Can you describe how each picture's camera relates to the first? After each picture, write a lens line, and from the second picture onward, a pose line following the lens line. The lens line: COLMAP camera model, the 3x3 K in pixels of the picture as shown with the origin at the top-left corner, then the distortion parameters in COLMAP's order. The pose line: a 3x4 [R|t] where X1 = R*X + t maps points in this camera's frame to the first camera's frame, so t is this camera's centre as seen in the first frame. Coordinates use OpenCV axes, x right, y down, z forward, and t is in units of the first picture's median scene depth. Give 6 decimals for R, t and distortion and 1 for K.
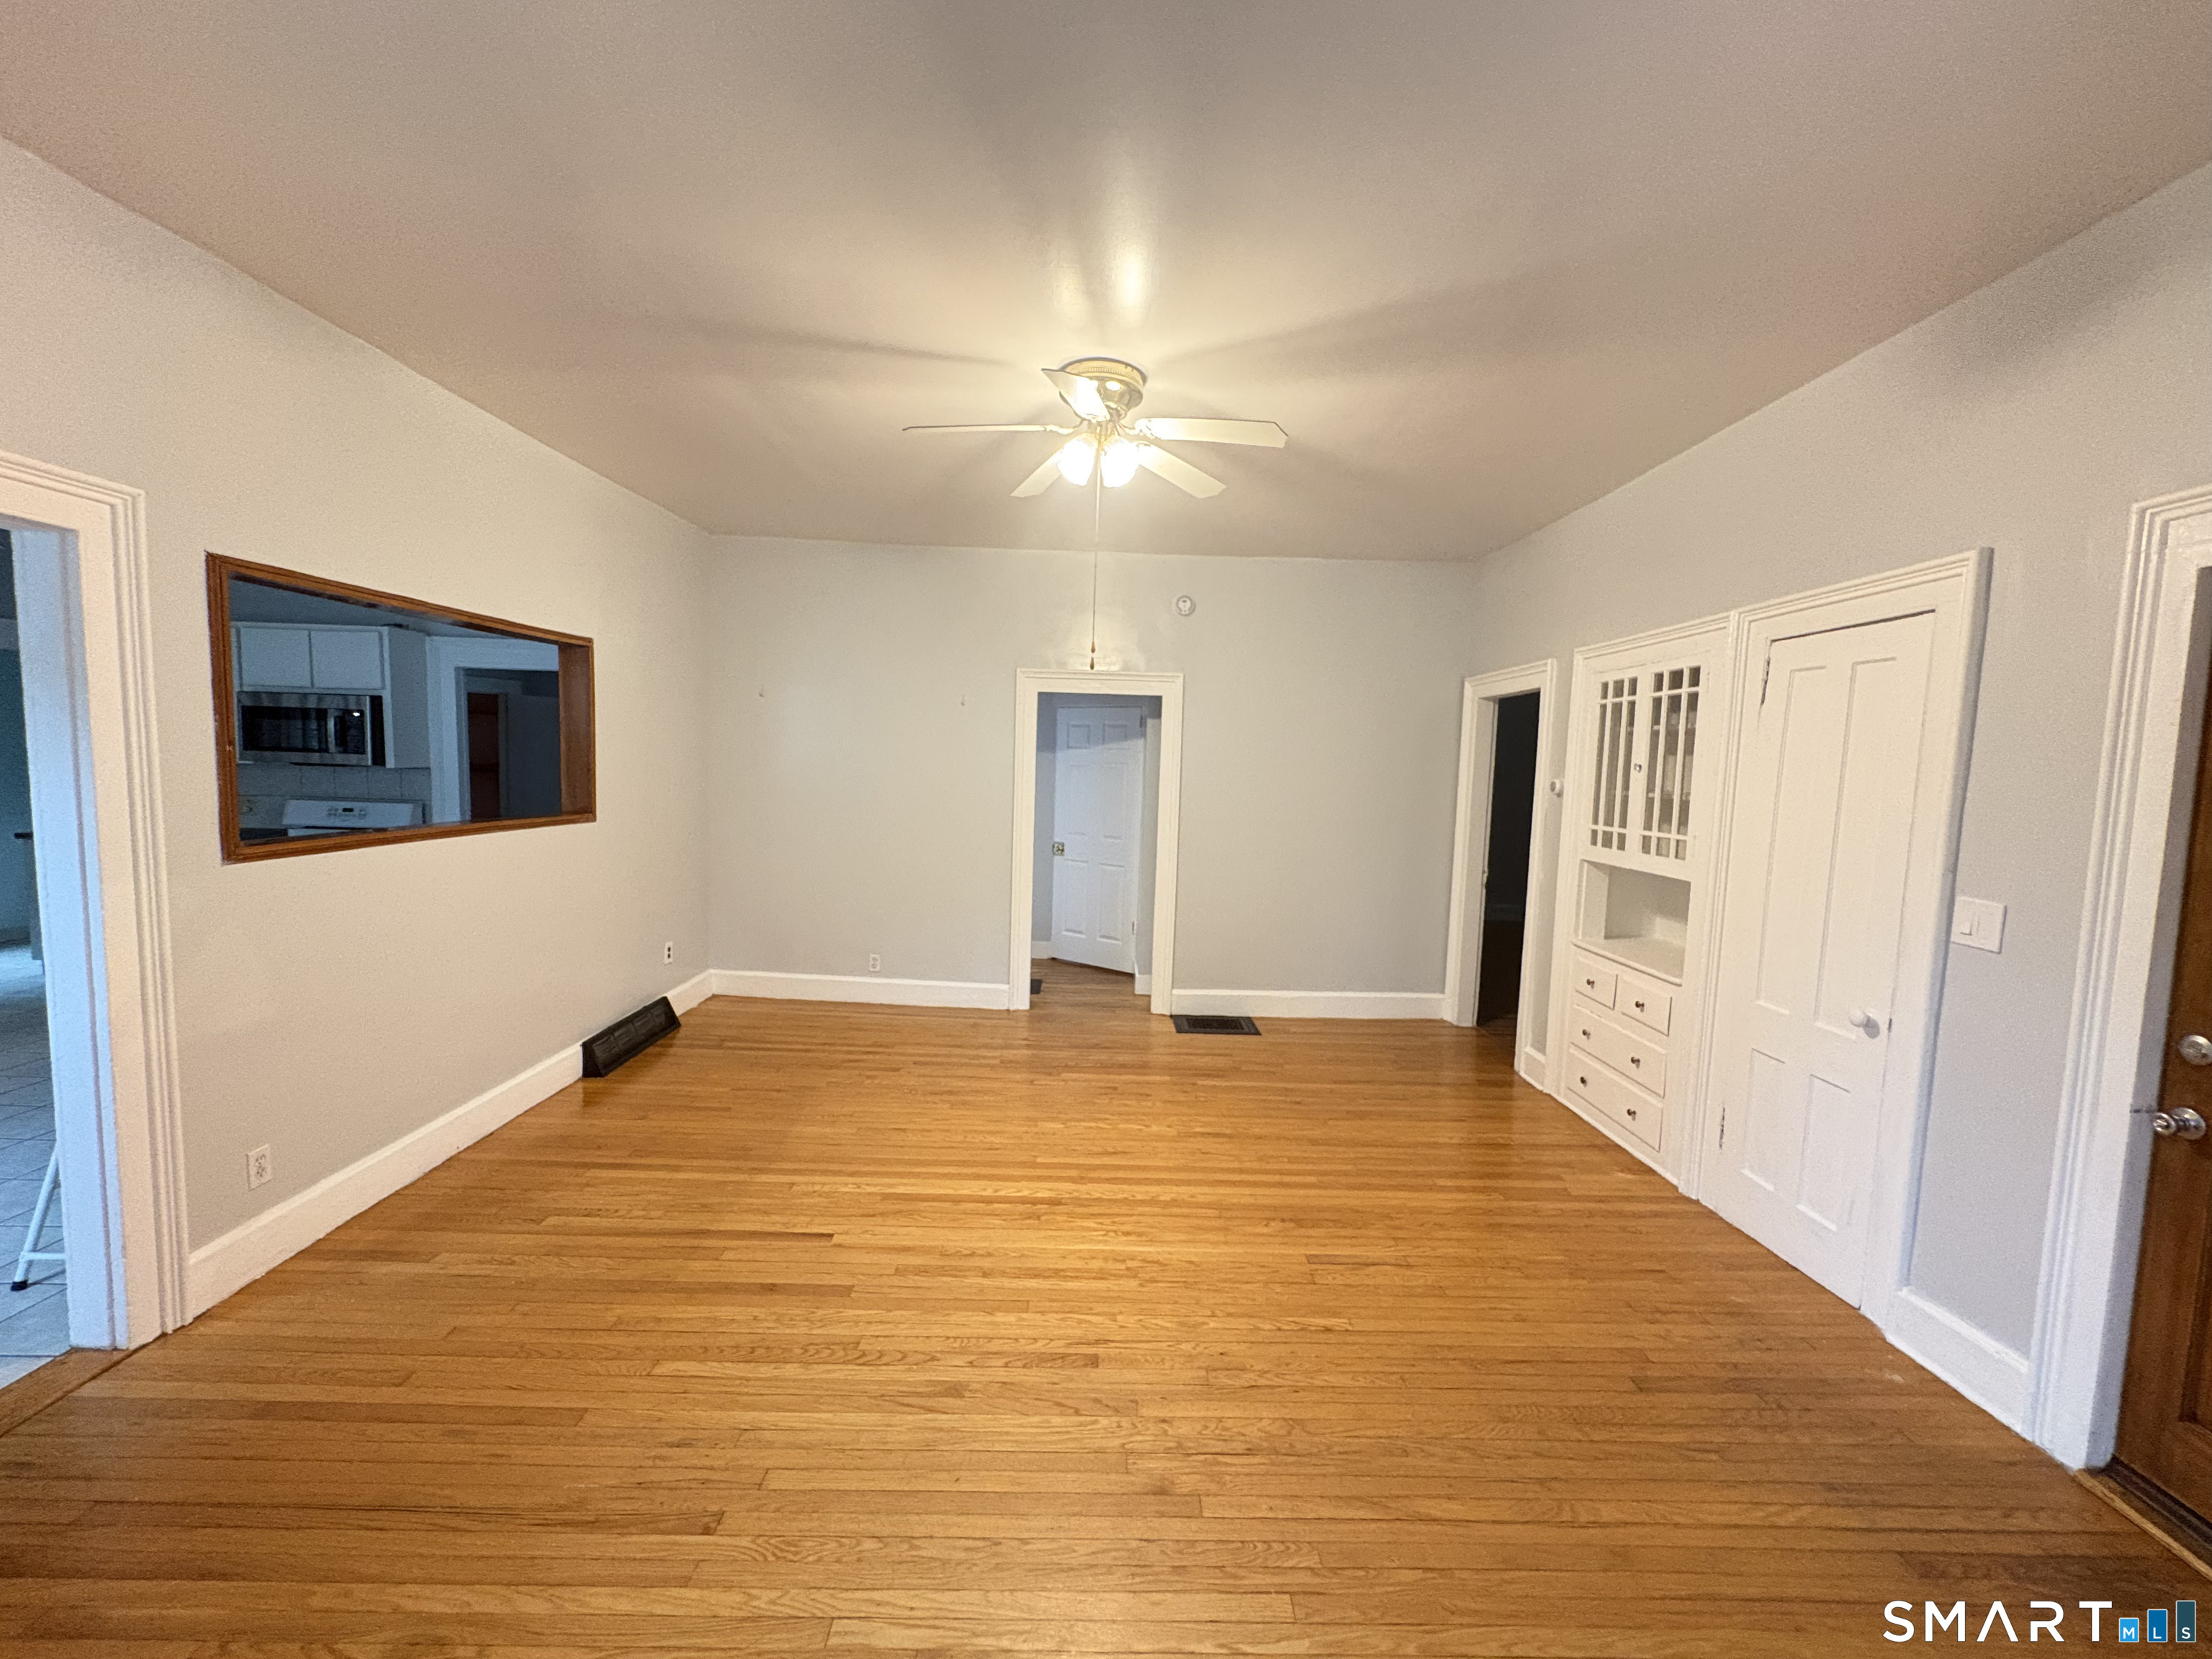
lens RADIAL K [[884.0, 0, 1101.7], [0, 884.0, 832.8], [0, 0, 1]] dist [-0.000587, -0.000090]
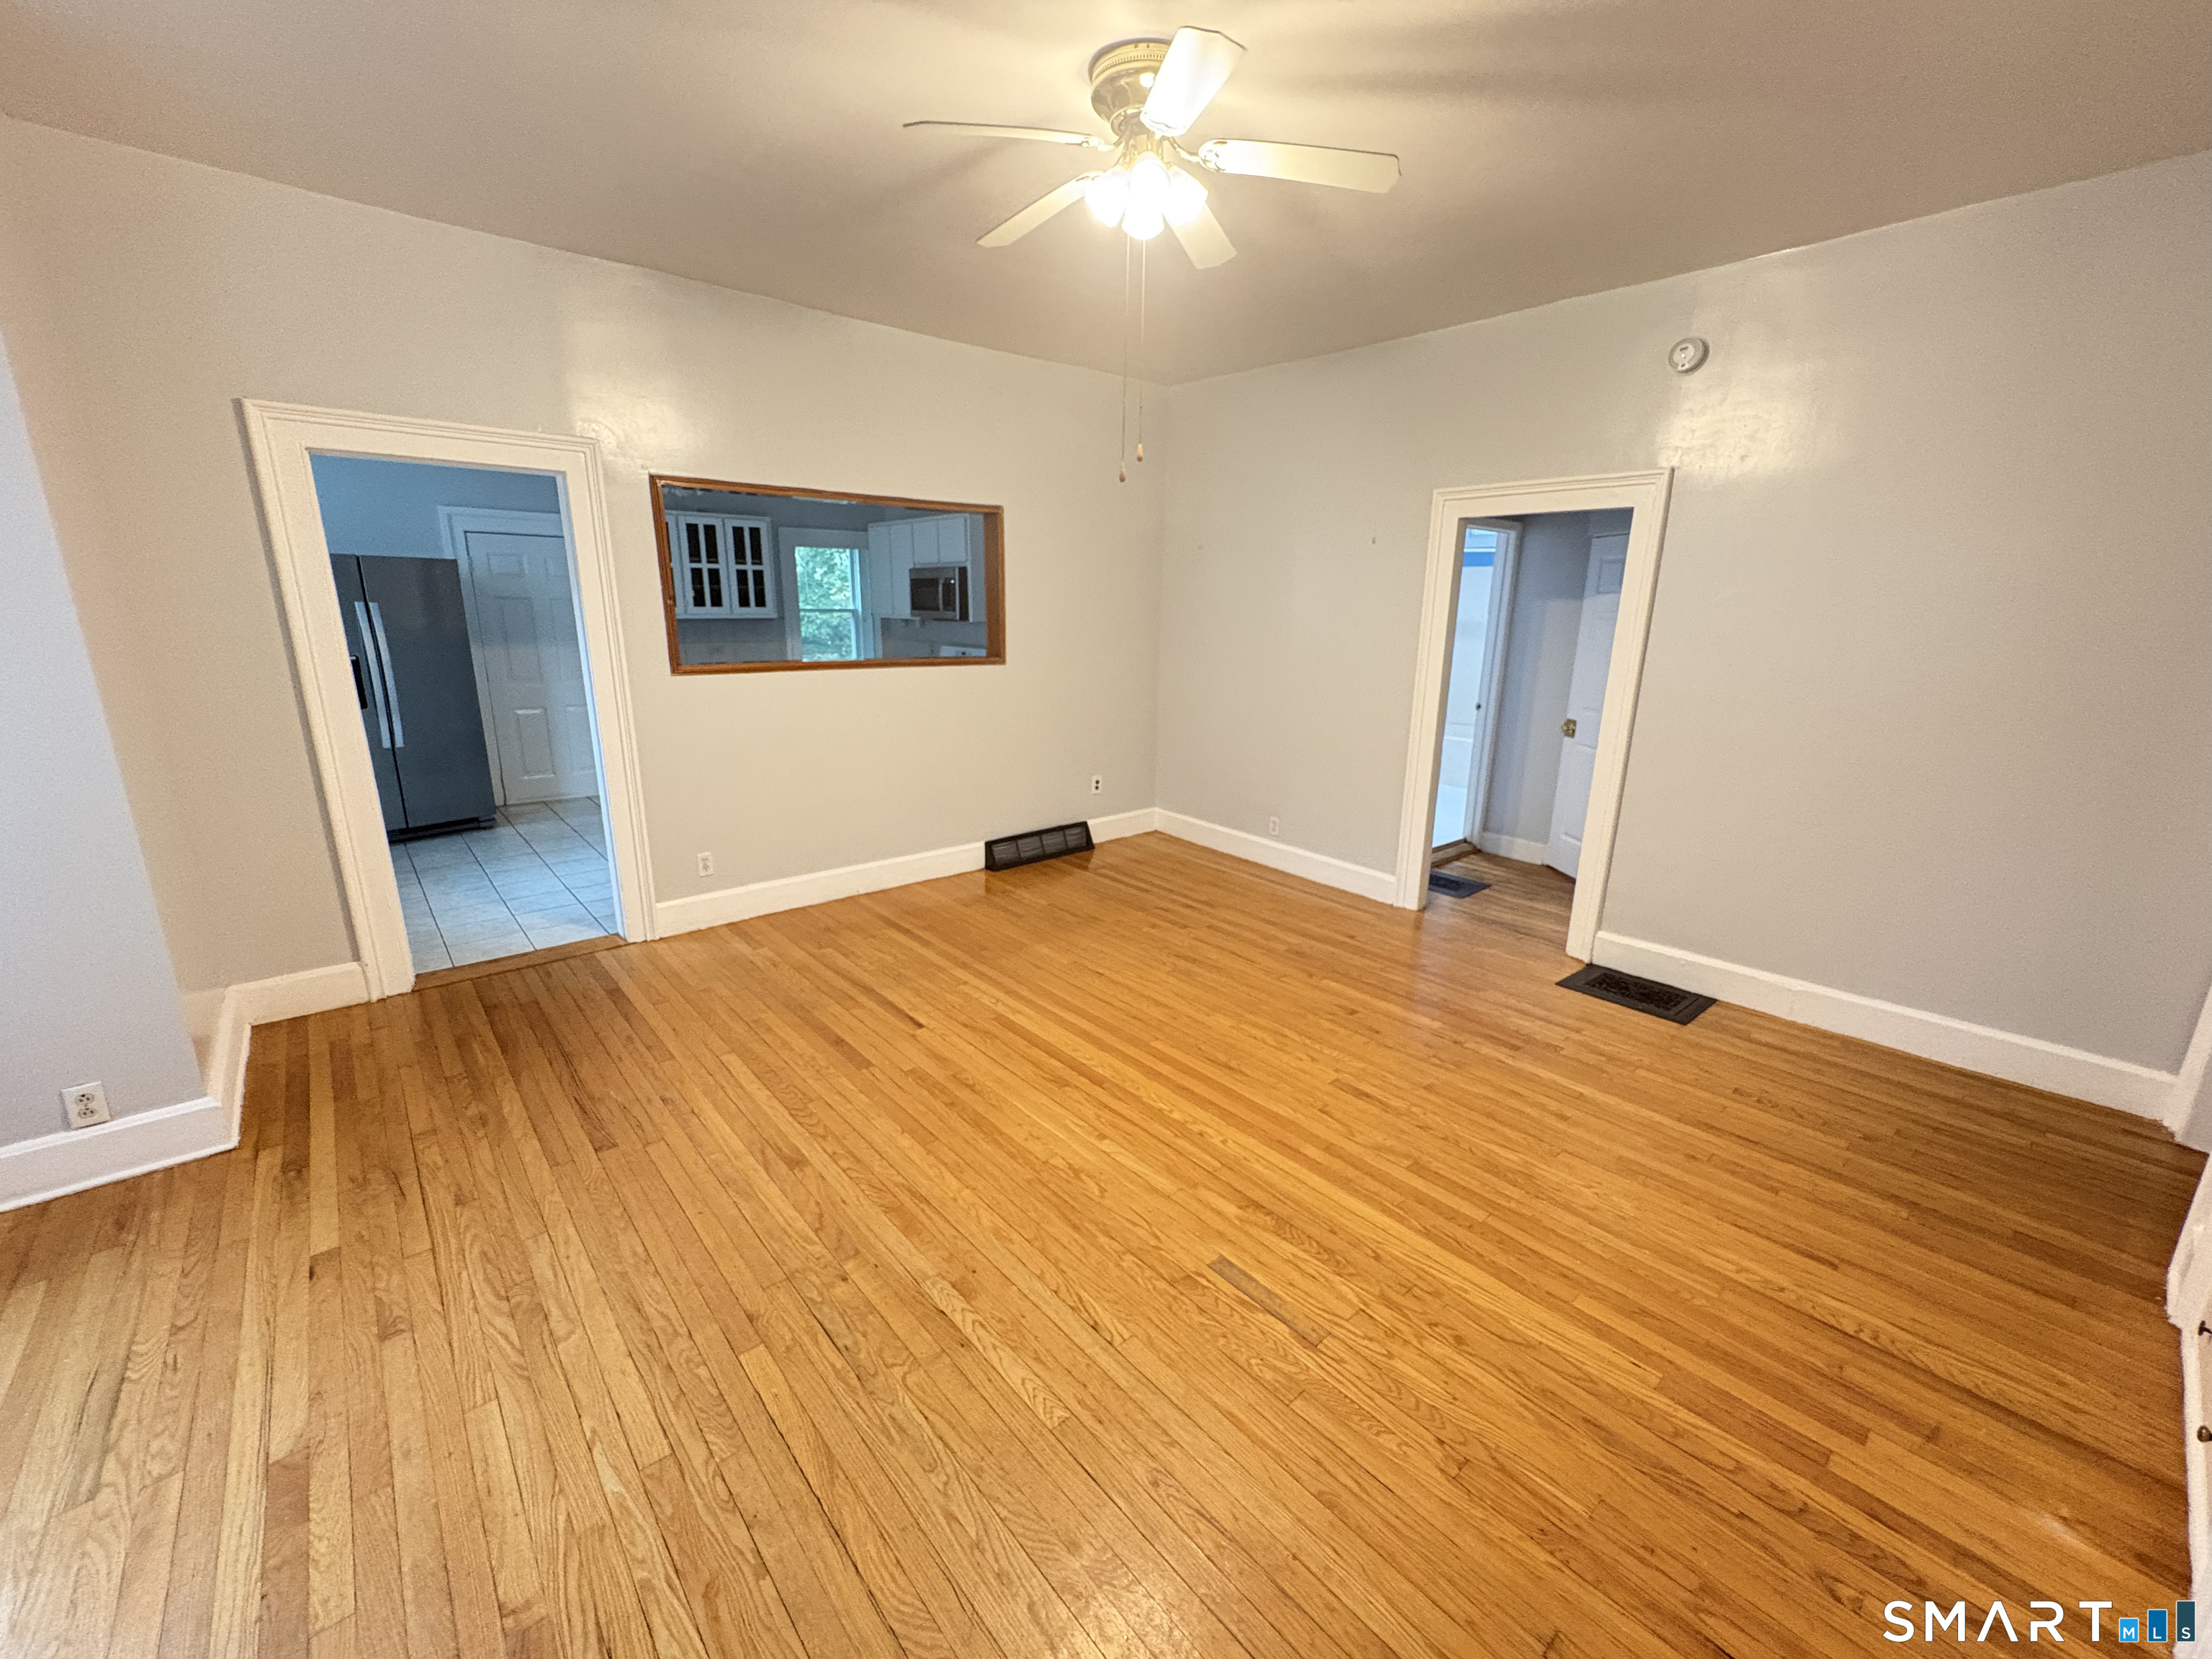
lens RADIAL K [[884.0, 0, 1108.2], [0, 884.0, 835.0], [0, 0, 1]] dist [-0.000587, -0.000090]
pose [[0.650296, 0.170343, -0.740337, 0.457308], [-0.056835, 0.982714, 0.176189, -0.004429], [0.757552, -0.072498, 0.648736, 0.314596]]
